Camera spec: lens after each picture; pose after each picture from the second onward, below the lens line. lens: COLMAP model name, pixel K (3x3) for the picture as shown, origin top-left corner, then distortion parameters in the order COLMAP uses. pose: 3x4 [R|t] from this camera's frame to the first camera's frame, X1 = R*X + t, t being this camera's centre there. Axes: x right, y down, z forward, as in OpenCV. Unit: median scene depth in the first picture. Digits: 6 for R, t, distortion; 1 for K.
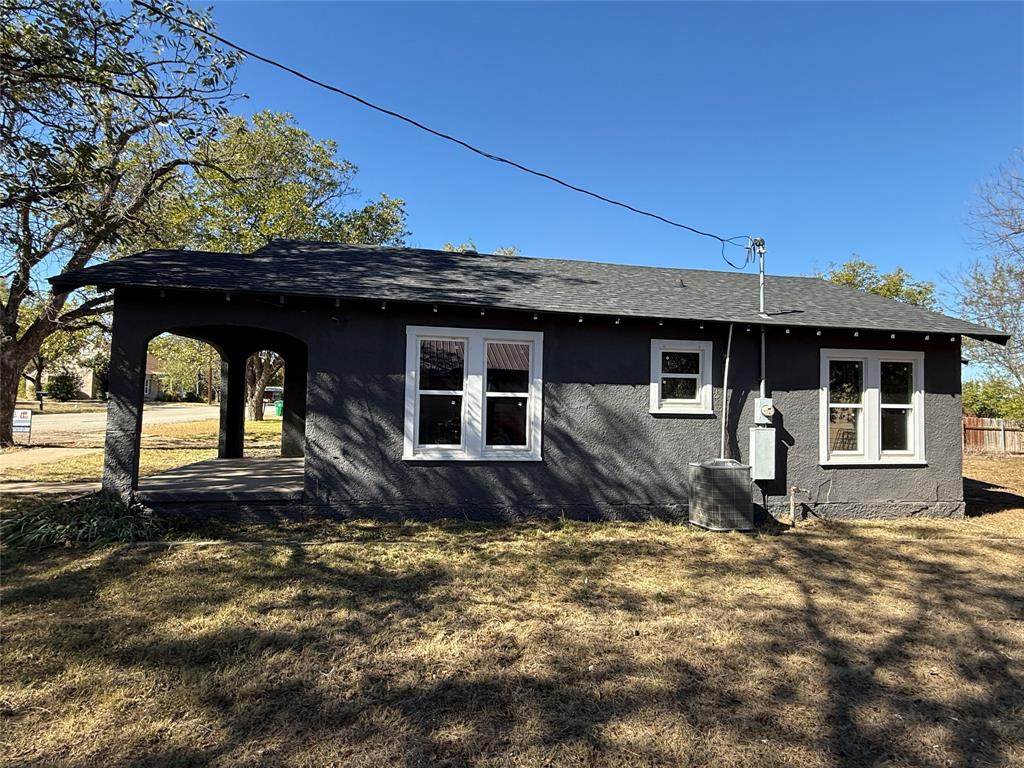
lens RADIAL K [[524.7, 0, 510.2], [0, 524.7, 382.7], [0, 0, 1]] dist [0.000650, -0.000586]
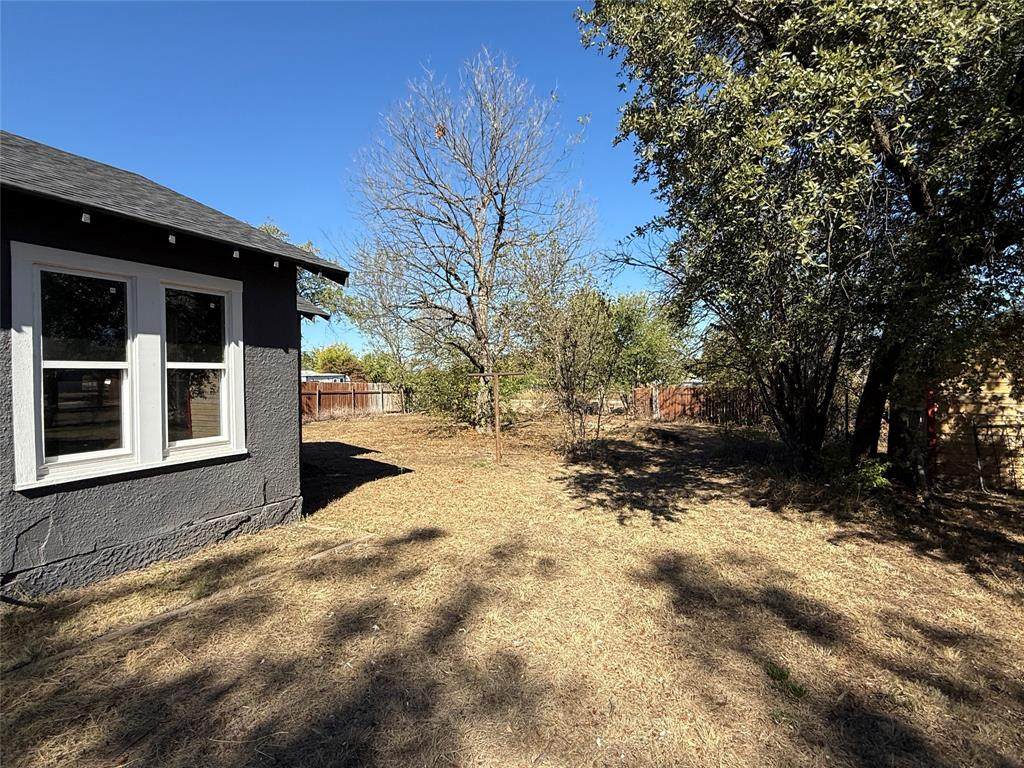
lens RADIAL K [[524.7, 0, 510.2], [0, 524.7, 382.7], [0, 0, 1]] dist [0.000650, -0.000586]
pose [[0.562993, -0.035432, 0.825702, 0.440590], [-0.007199, 0.998832, 0.047770, 0.033092], [-0.826430, -0.032838, 0.562081, 0.362368]]
